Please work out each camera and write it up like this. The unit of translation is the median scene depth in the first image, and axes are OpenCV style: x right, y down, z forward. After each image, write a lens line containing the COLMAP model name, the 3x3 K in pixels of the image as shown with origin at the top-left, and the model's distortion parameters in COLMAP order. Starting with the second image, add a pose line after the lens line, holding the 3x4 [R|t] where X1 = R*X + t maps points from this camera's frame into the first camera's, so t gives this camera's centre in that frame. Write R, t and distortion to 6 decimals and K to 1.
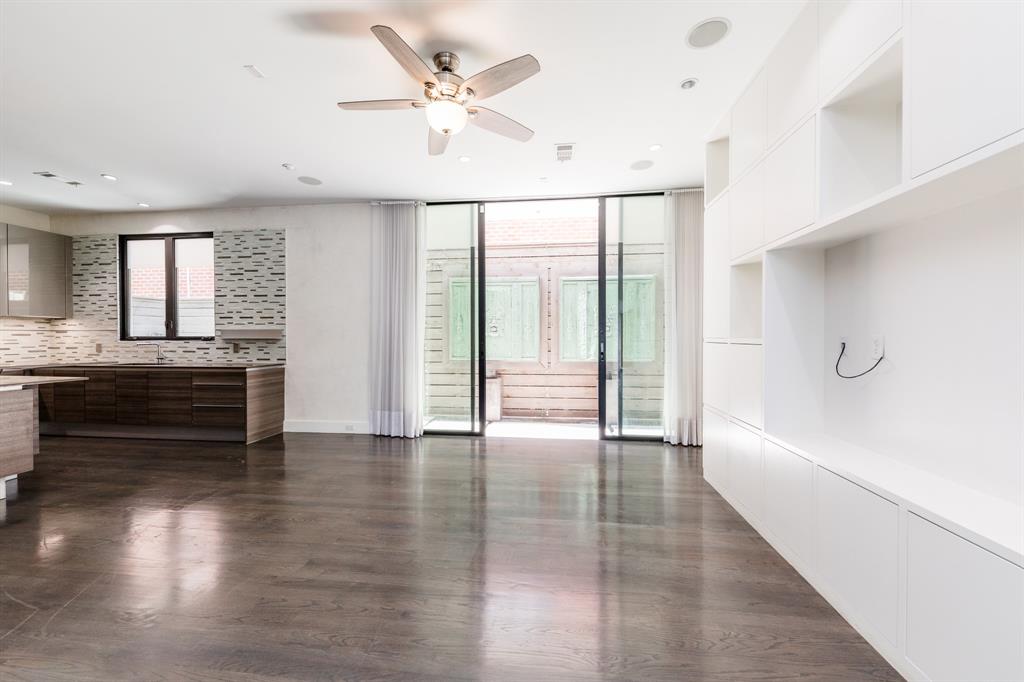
lens RADIAL K [[398.9, 0, 514.4], [0, 398.9, 338.0], [0, 0, 1]] dist [-0.000352, -0.000270]
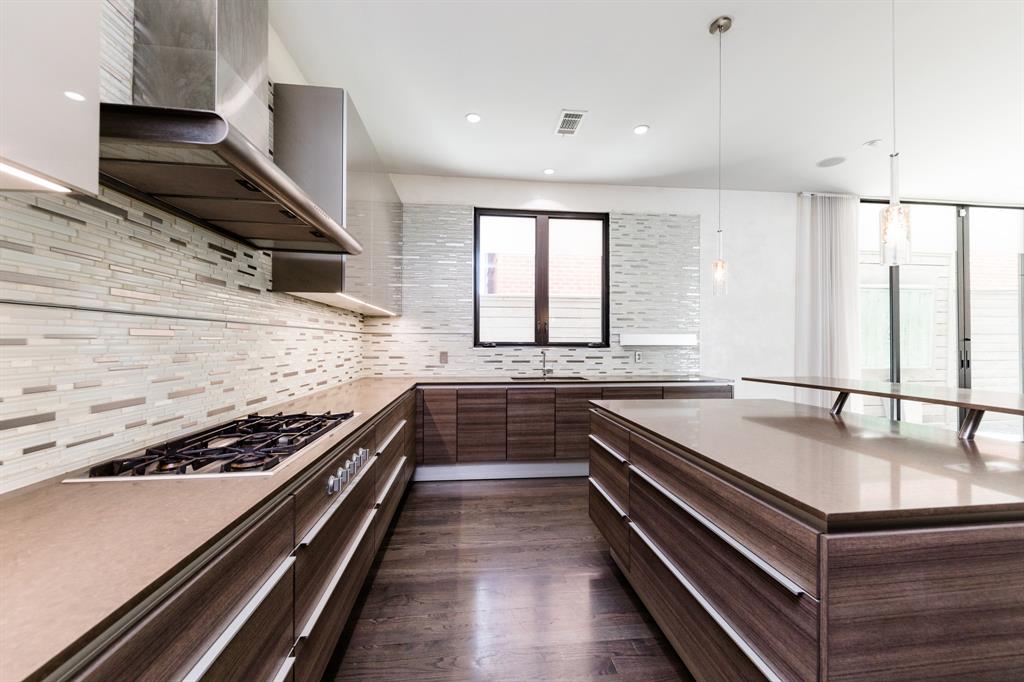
lens RADIAL K [[398.9, 0, 510.8], [0, 398.9, 339.8], [0, 0, 1]] dist [-0.000352, -0.000270]
pose [[0.974887, 0.005704, 0.222628, -1.097488], [-0.003019, 0.999919, -0.012403, 0.001211], [-0.222681, 0.011419, 0.974825, 0.254328]]
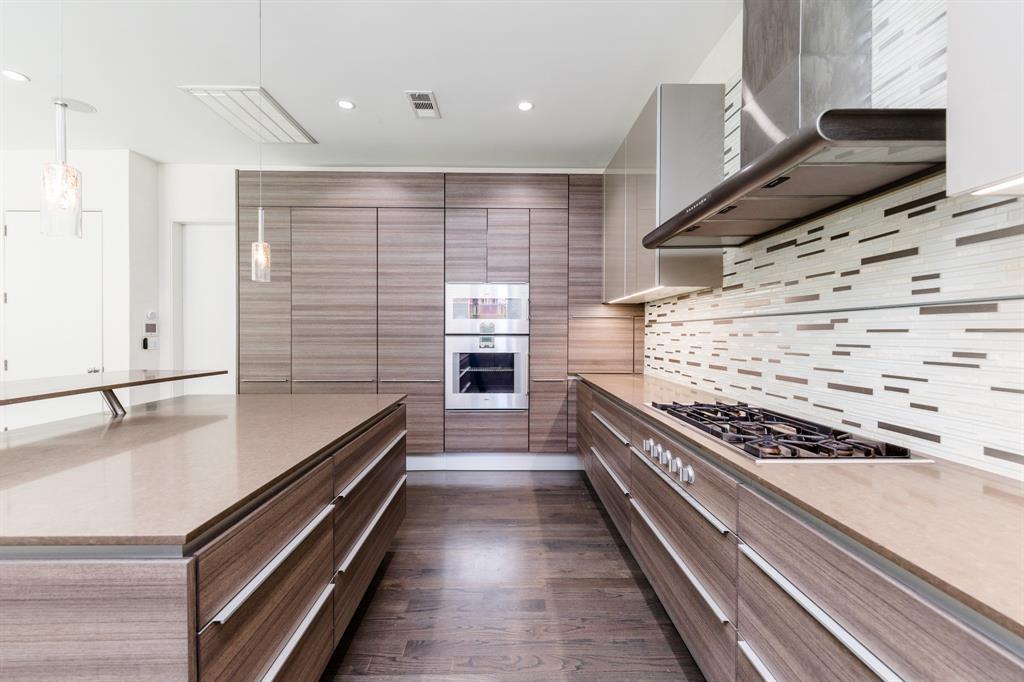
lens RADIAL K [[398.9, 0, 506.6], [0, 398.9, 338.3], [0, 0, 1]] dist [-0.000352, -0.000270]
pose [[-0.992613, -0.002035, -0.121308, -0.874646], [-0.004055, 0.999857, 0.016408, -0.004518], [0.121257, 0.016779, -0.992479, 1.509003]]
